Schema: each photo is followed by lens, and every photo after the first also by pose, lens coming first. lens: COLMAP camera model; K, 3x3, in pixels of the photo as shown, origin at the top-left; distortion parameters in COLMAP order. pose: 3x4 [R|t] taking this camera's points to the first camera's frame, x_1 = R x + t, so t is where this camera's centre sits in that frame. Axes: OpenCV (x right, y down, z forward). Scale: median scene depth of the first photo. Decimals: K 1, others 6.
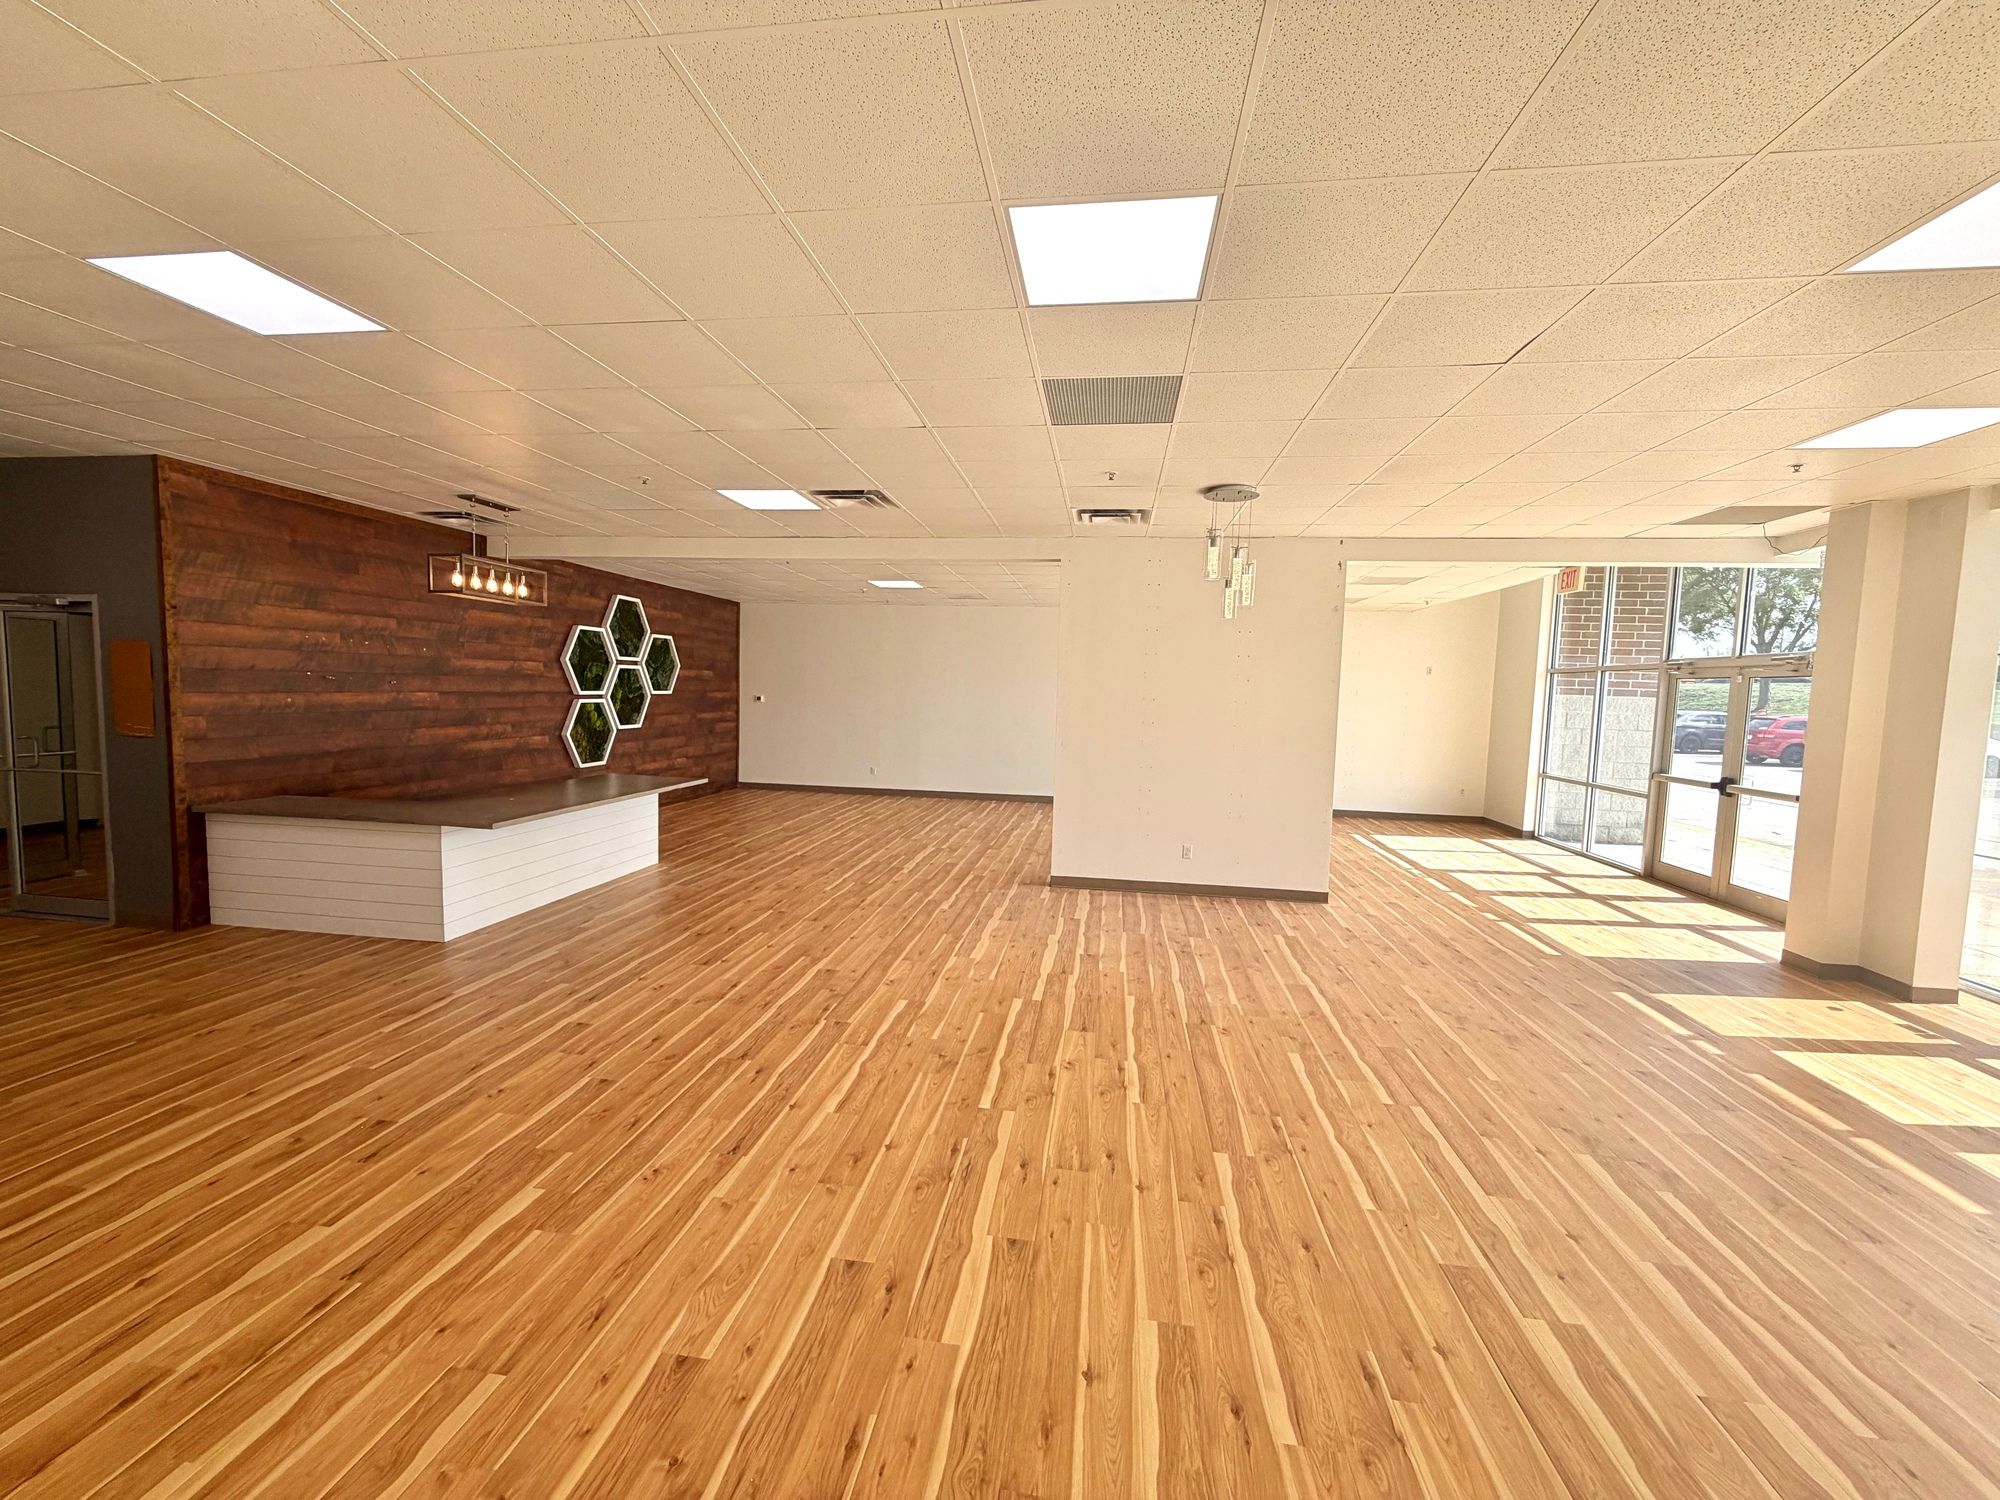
lens RADIAL K [[798.1, 0, 1000.3], [0, 798.1, 749.5], [0, 0, 1]] dist [-0.001936, 0.000531]
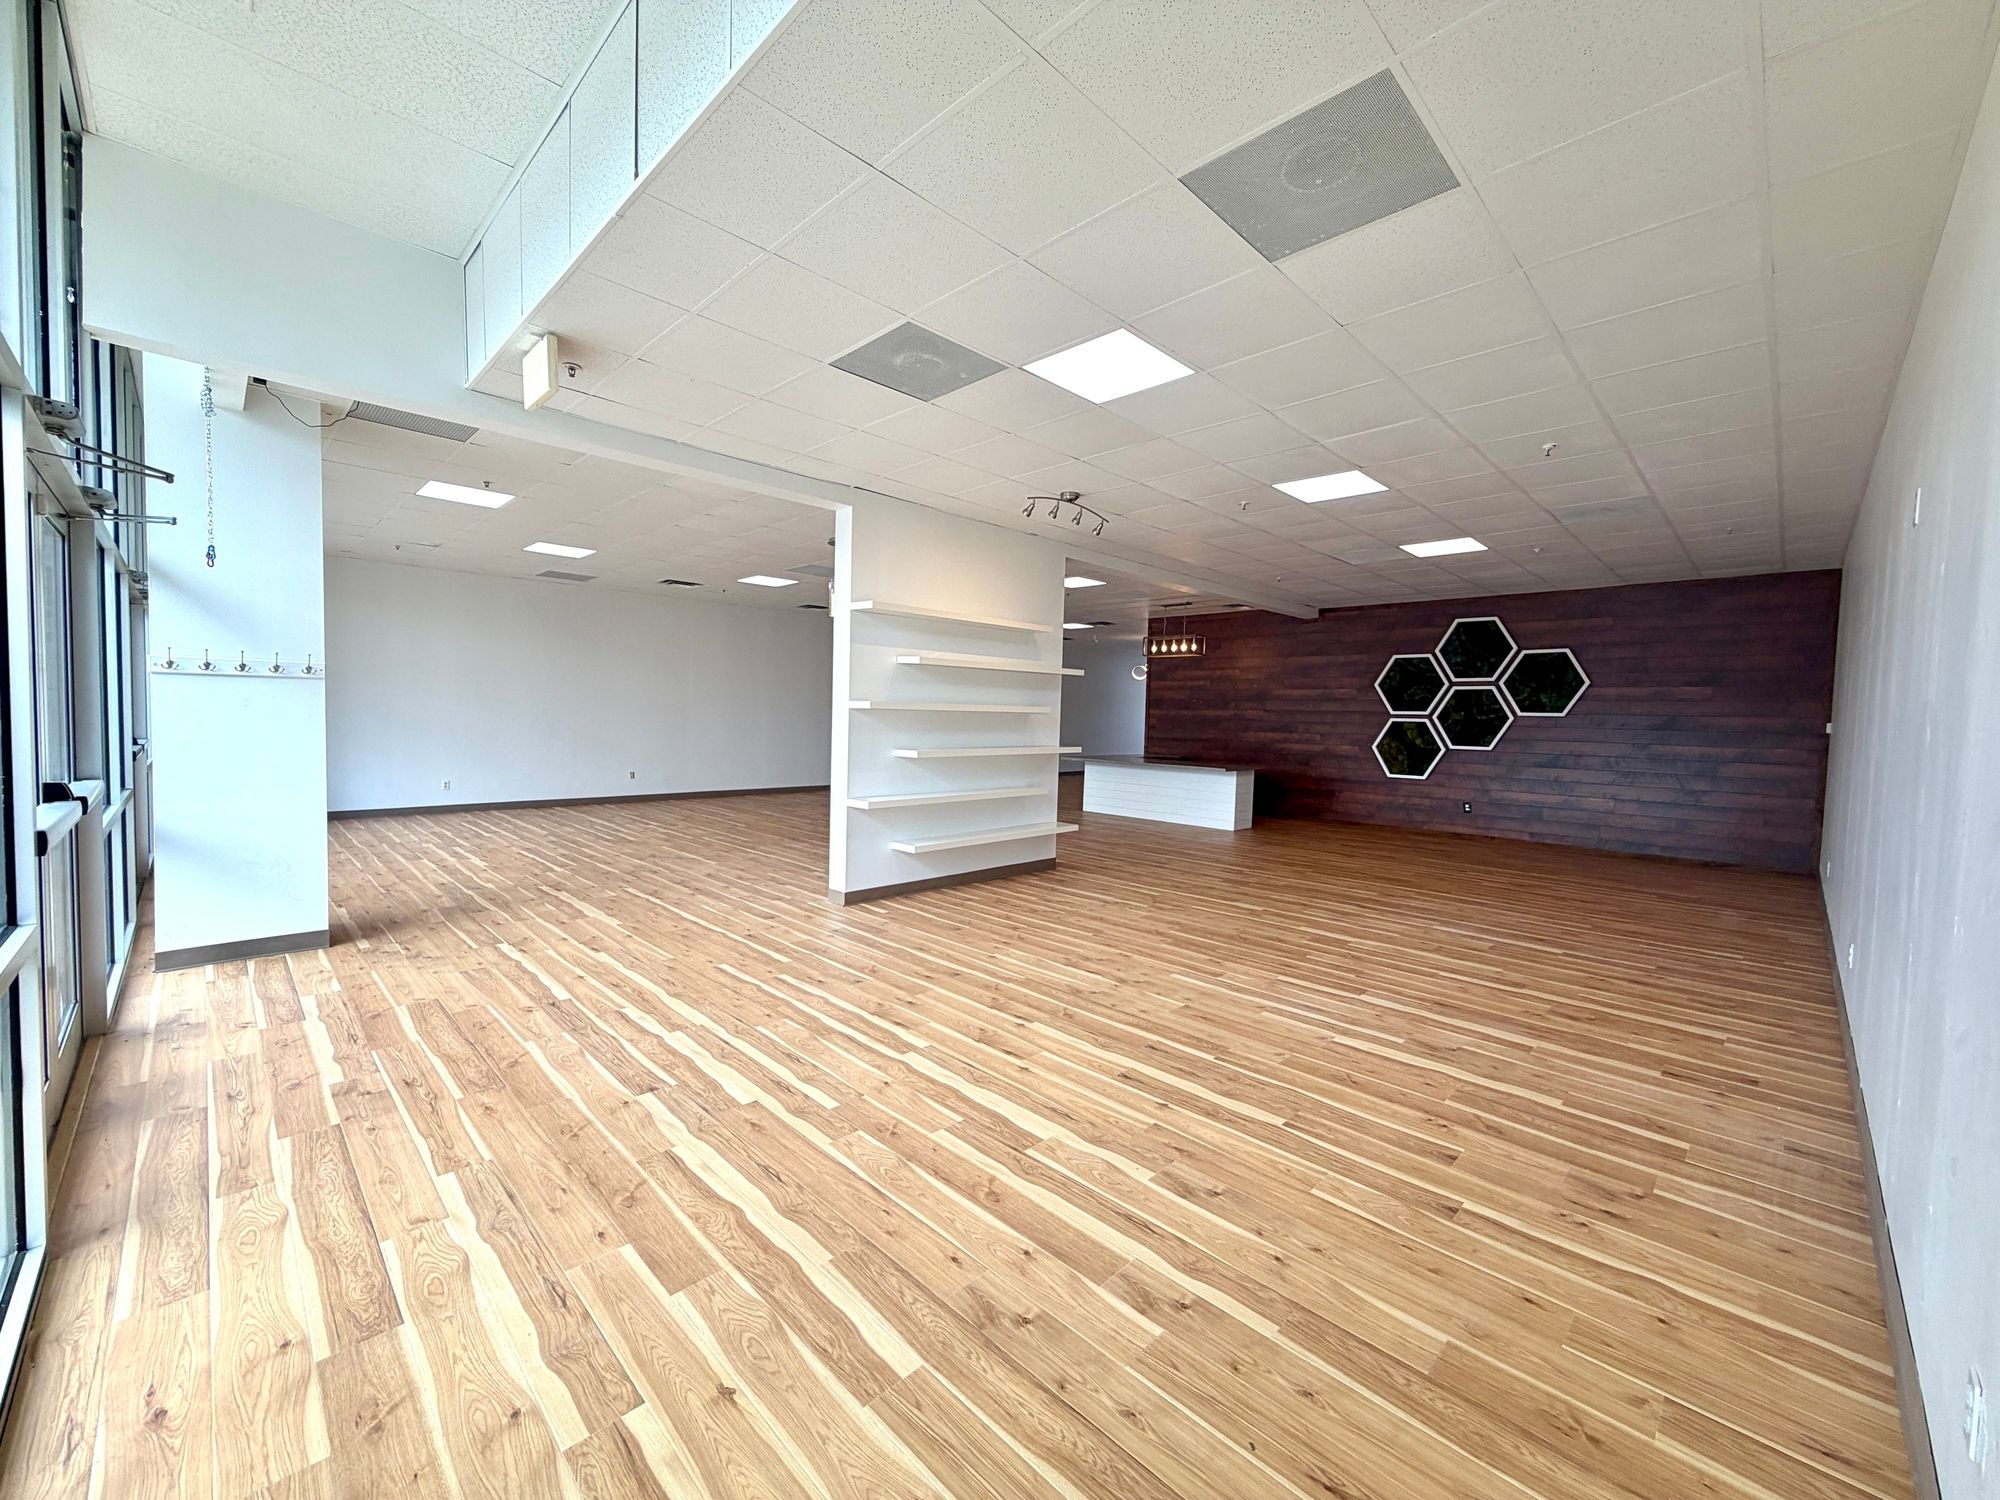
lens RADIAL K [[798.1, 0, 996.1], [0, 798.1, 752.5], [0, 0, 1]] dist [-0.001936, 0.000531]
pose [[-0.595961, 0.001635, -0.803011, 1.207472], [-0.097726, 0.992417, 0.074548, -0.069809], [0.797044, 0.122903, -0.591283, 1.973238]]
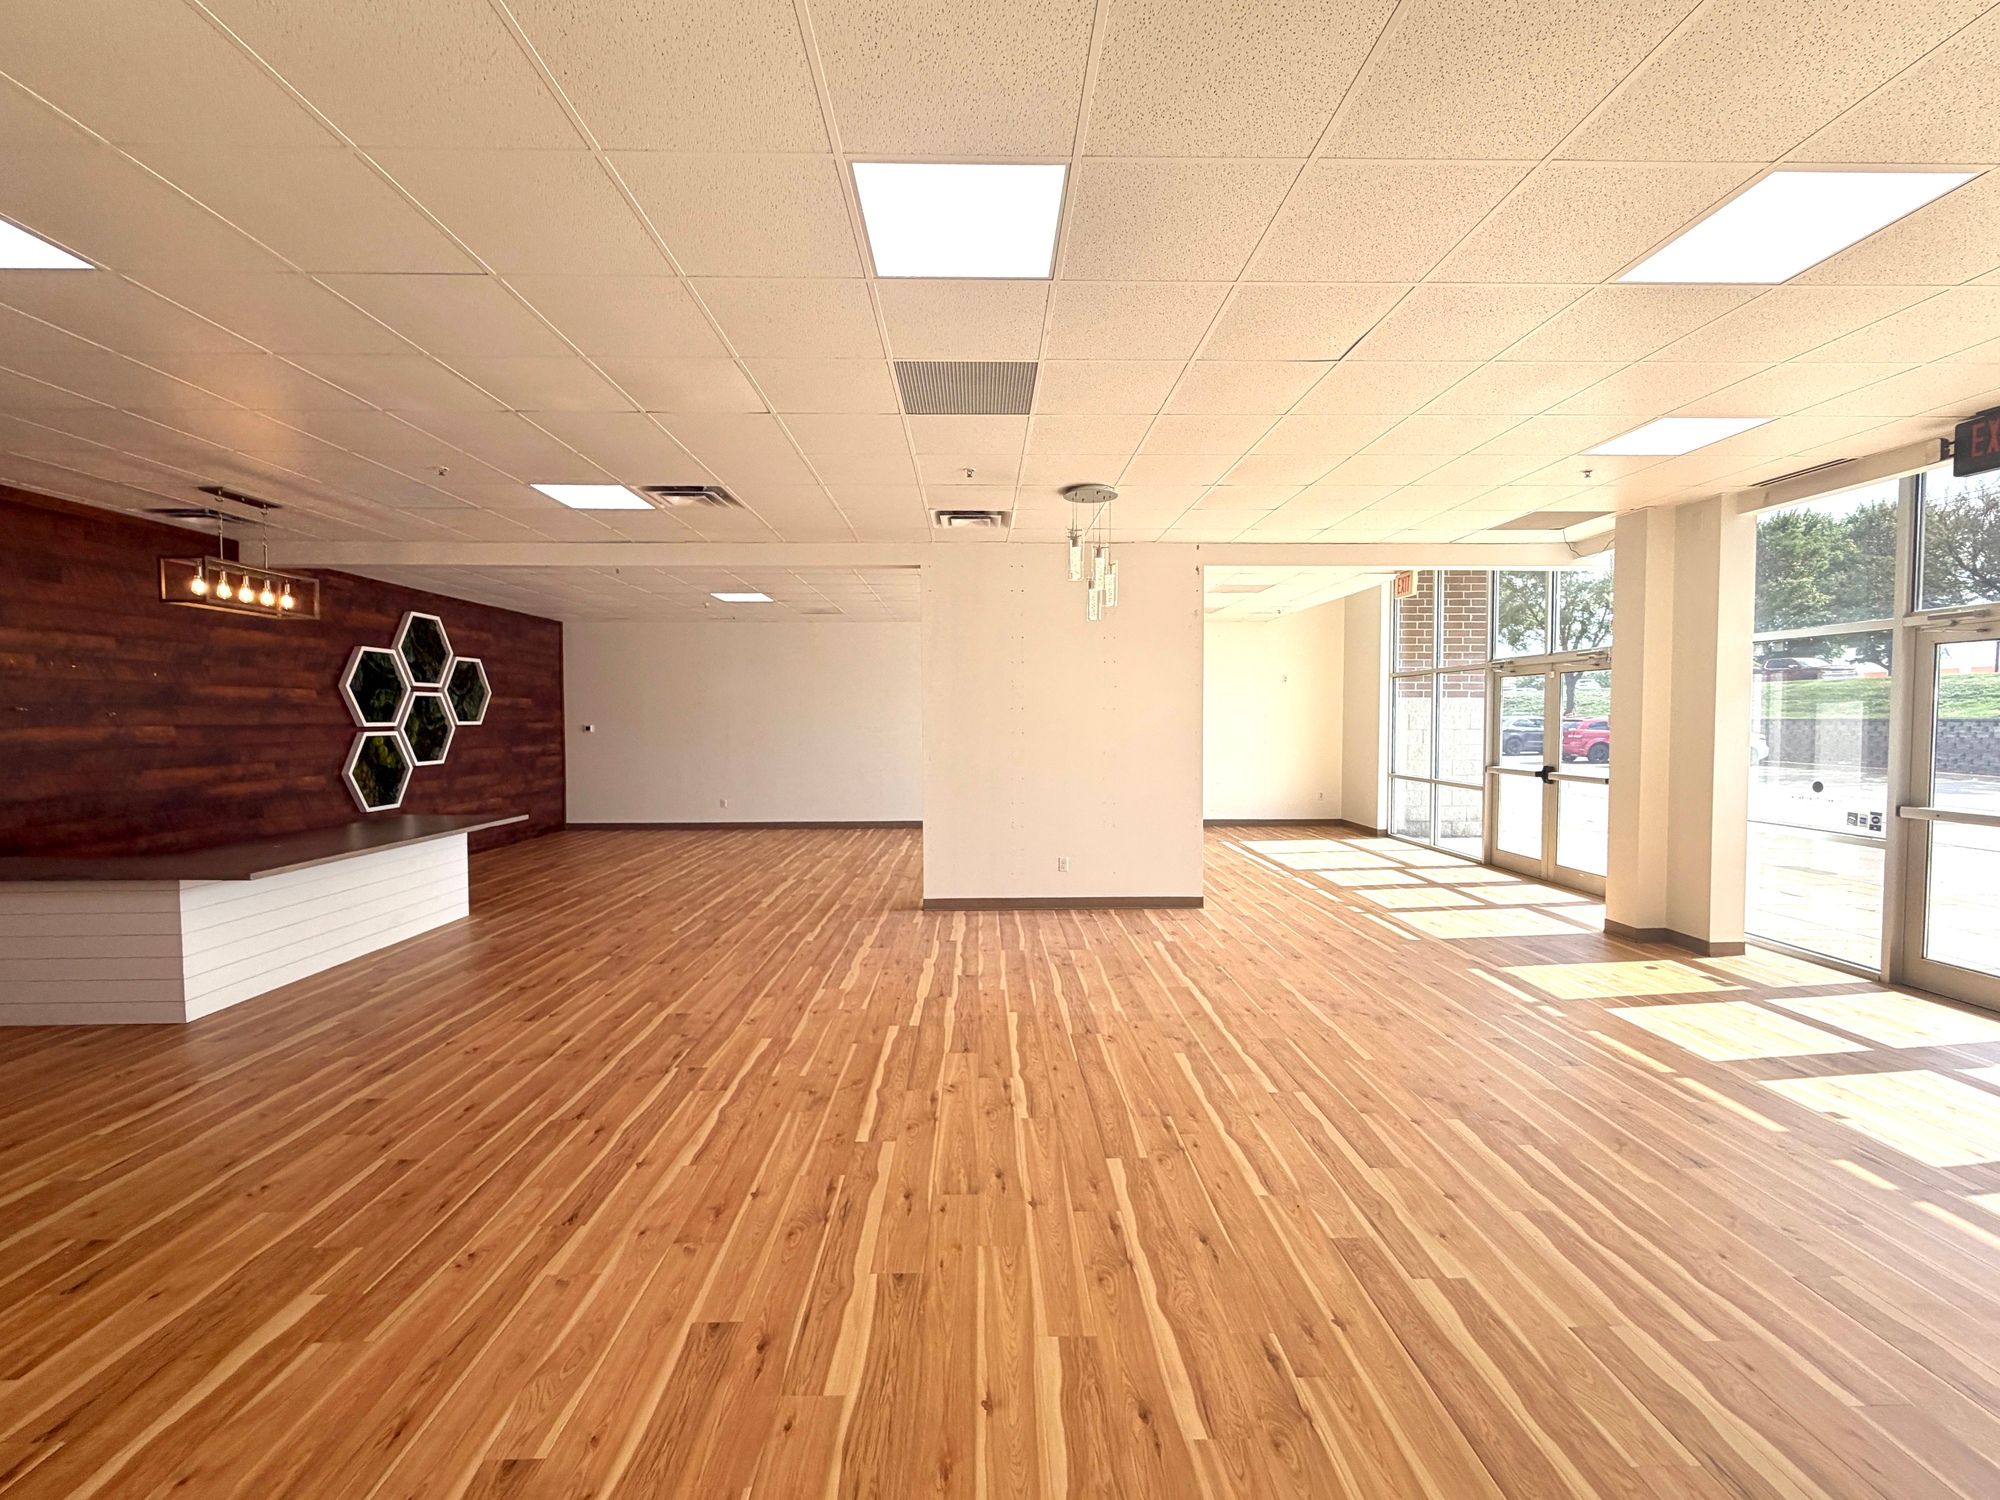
lens RADIAL K [[836.6, 0, 1000.7], [0, 836.6, 750.0], [0, 0, 1]] dist [-0.000010, -0.000551]
pose [[0.985864, -0.037706, 0.163249, -0.001623], [0.043538, 0.998530, -0.032291, 0.024014], [-0.161792, 0.038942, 0.986056, 0.006240]]
